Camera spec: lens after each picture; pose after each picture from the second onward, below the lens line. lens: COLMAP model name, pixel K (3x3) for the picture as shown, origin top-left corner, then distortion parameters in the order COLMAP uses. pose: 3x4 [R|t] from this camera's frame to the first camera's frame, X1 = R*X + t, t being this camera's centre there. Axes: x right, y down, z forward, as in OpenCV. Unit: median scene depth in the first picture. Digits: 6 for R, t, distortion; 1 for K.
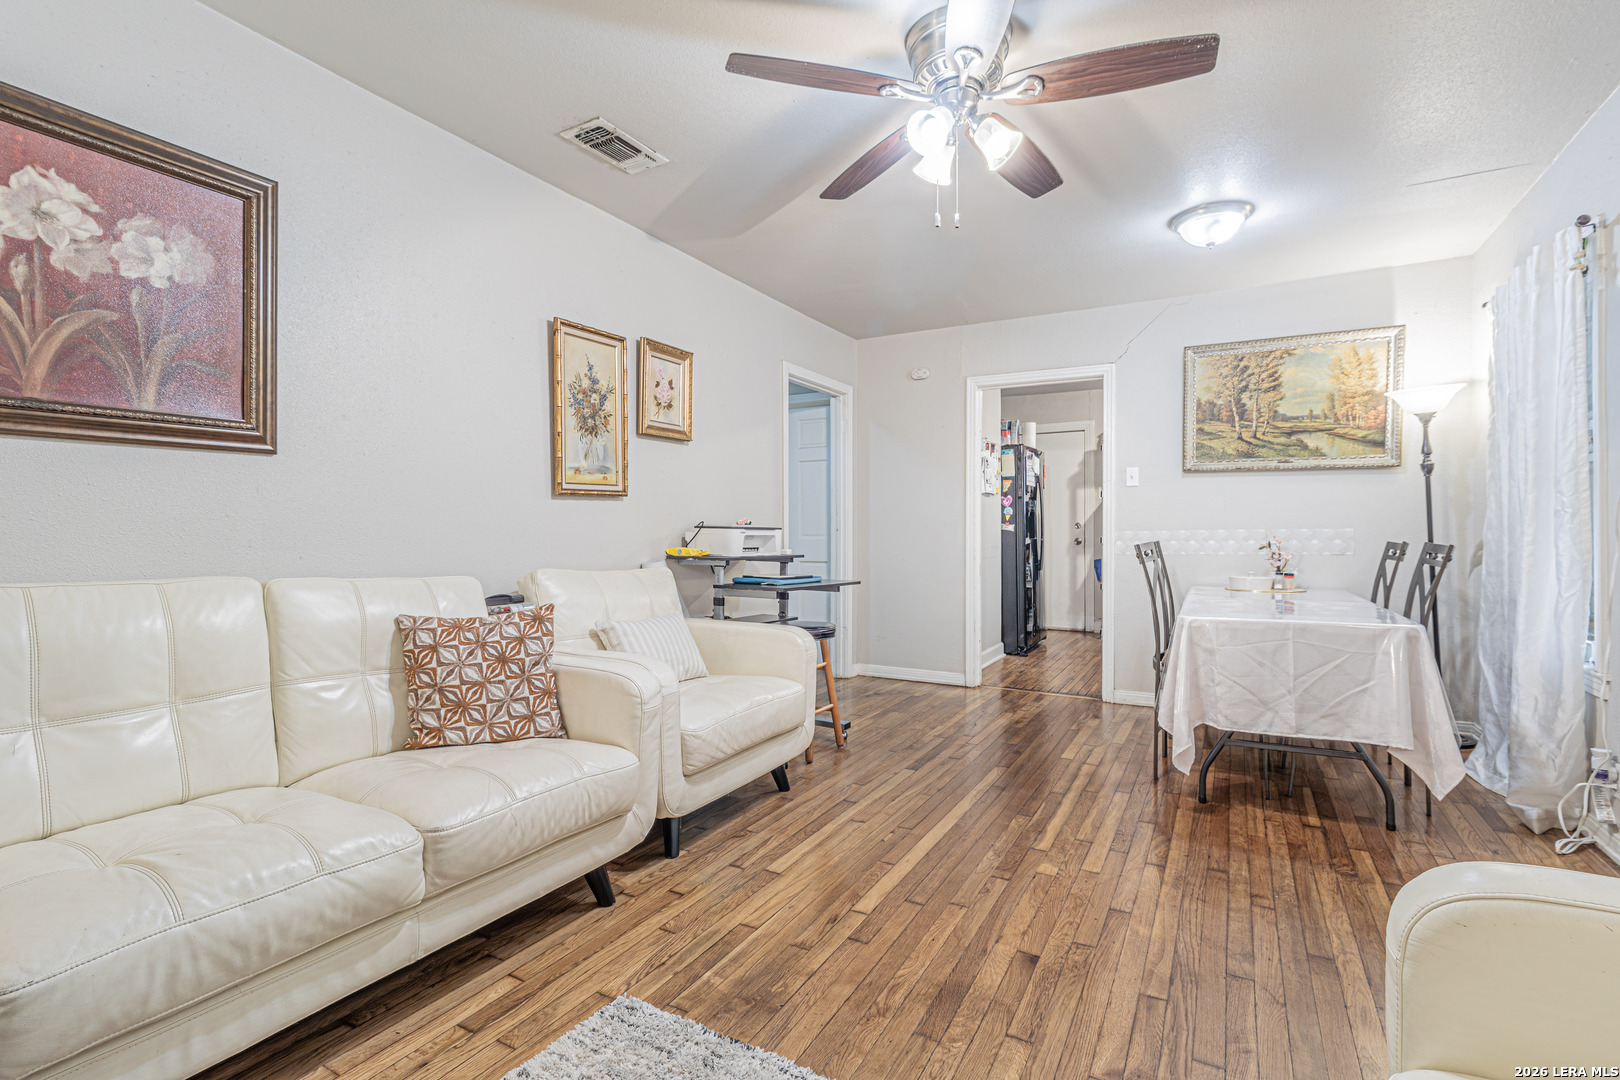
lens RADIAL K [[754.7, 0, 831.9], [0, 754.7, 525.4], [0, 0, 1]] dist [0.007328, -0.000231]
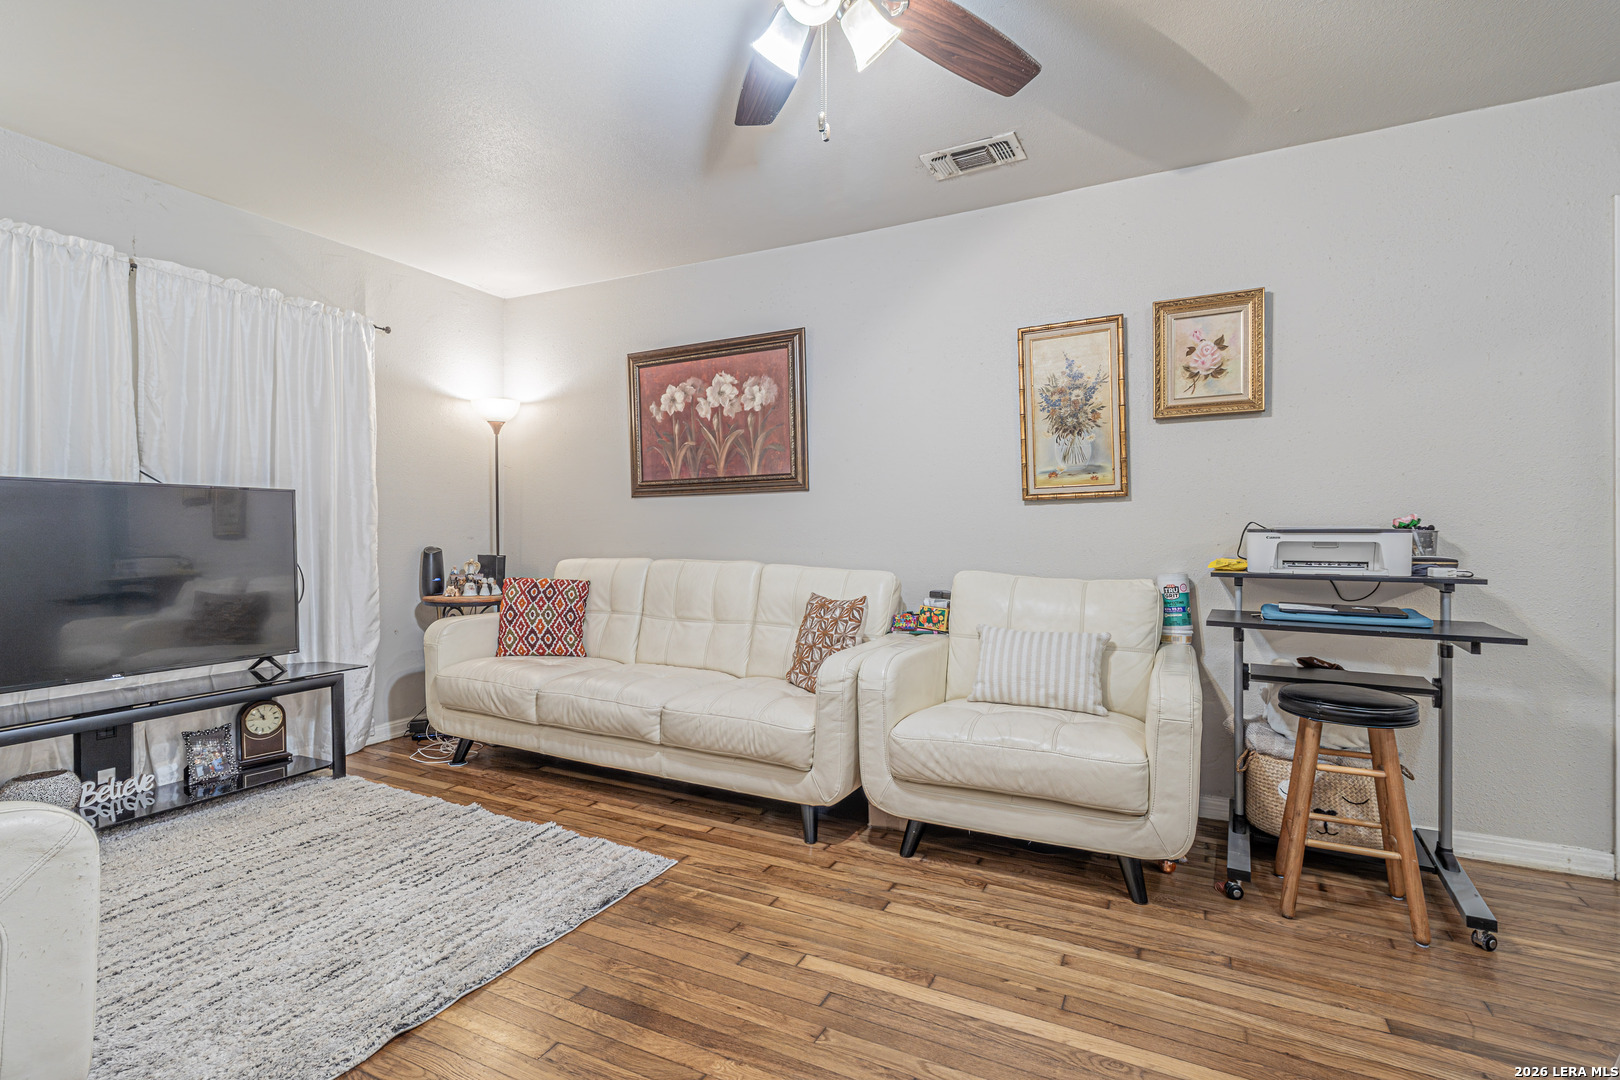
lens RADIAL K [[754.7, 0, 812.3], [0, 754.7, 527.9], [0, 0, 1]] dist [0.007328, -0.000231]
pose [[0.021951, -0.013433, -0.999669, 0.743766], [0.009086, 0.999871, -0.013236, 0.008218], [0.999718, -0.008792, 0.022071, 0.786682]]
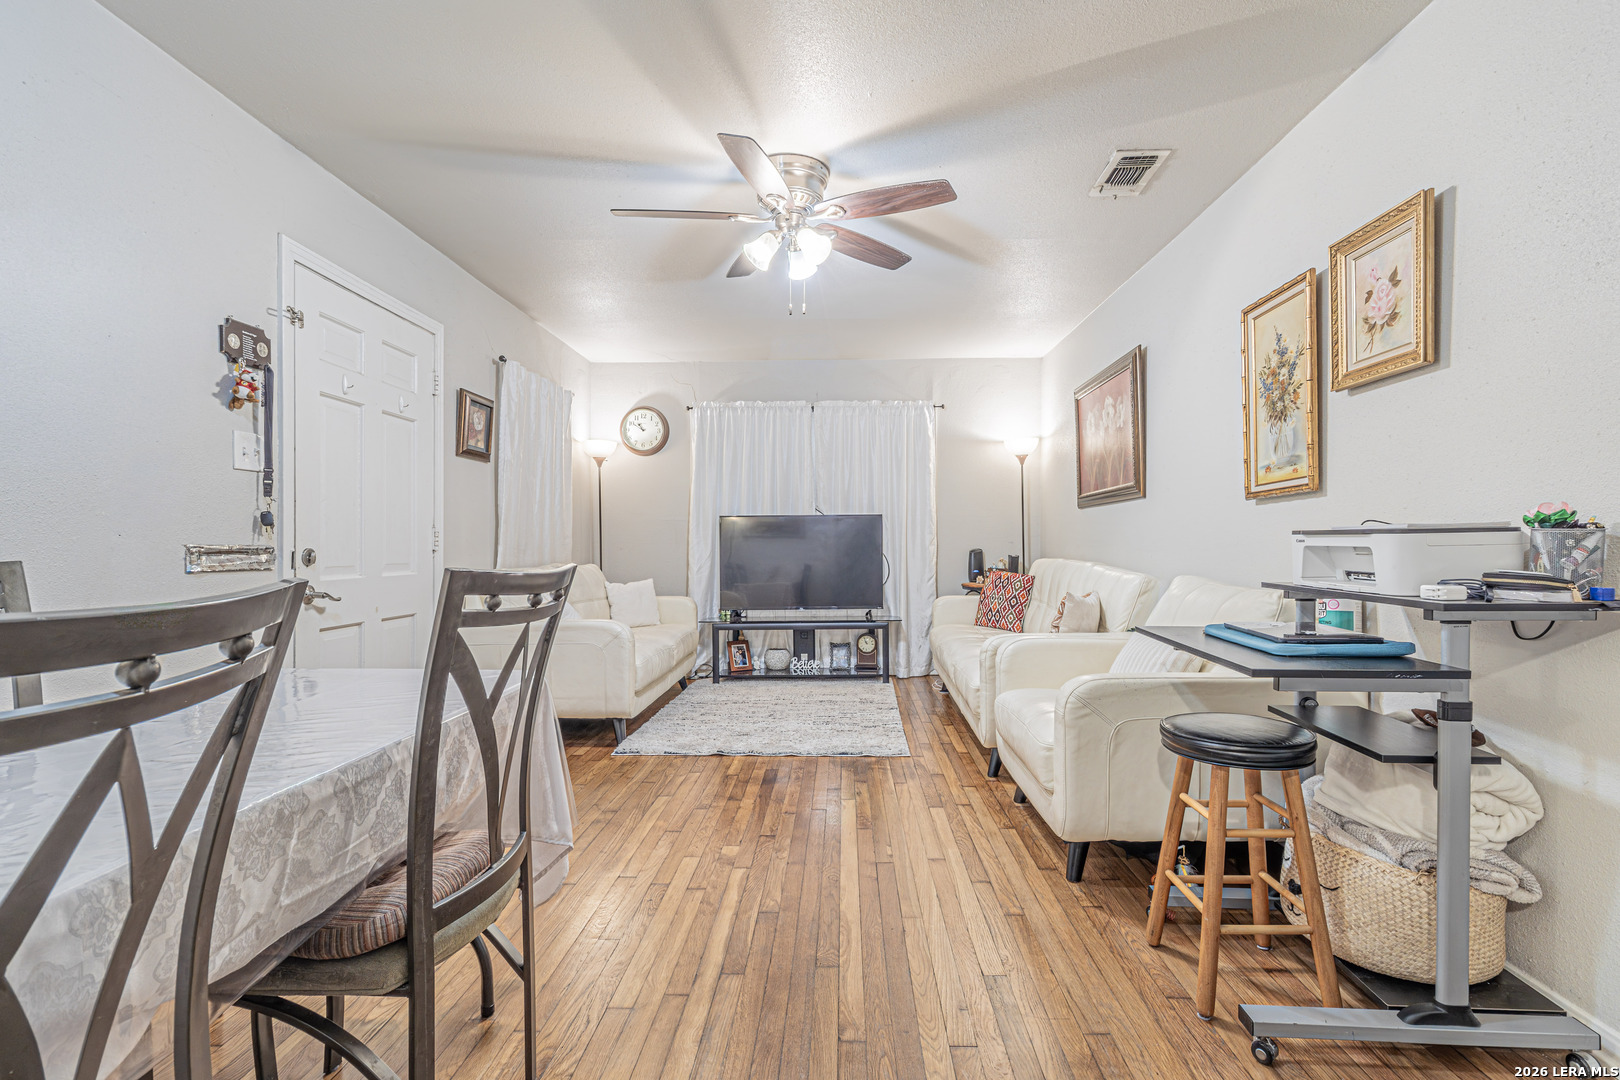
lens RADIAL K [[754.7, 0, 834.8], [0, 754.7, 545.9], [0, 0, 1]] dist [0.007328, -0.000231]
pose [[-0.888603, 0.001543, -0.458675, 0.576734], [0.003888, 0.999984, -0.004169, 0.018956], [0.458662, -0.005488, -0.888594, 1.808895]]
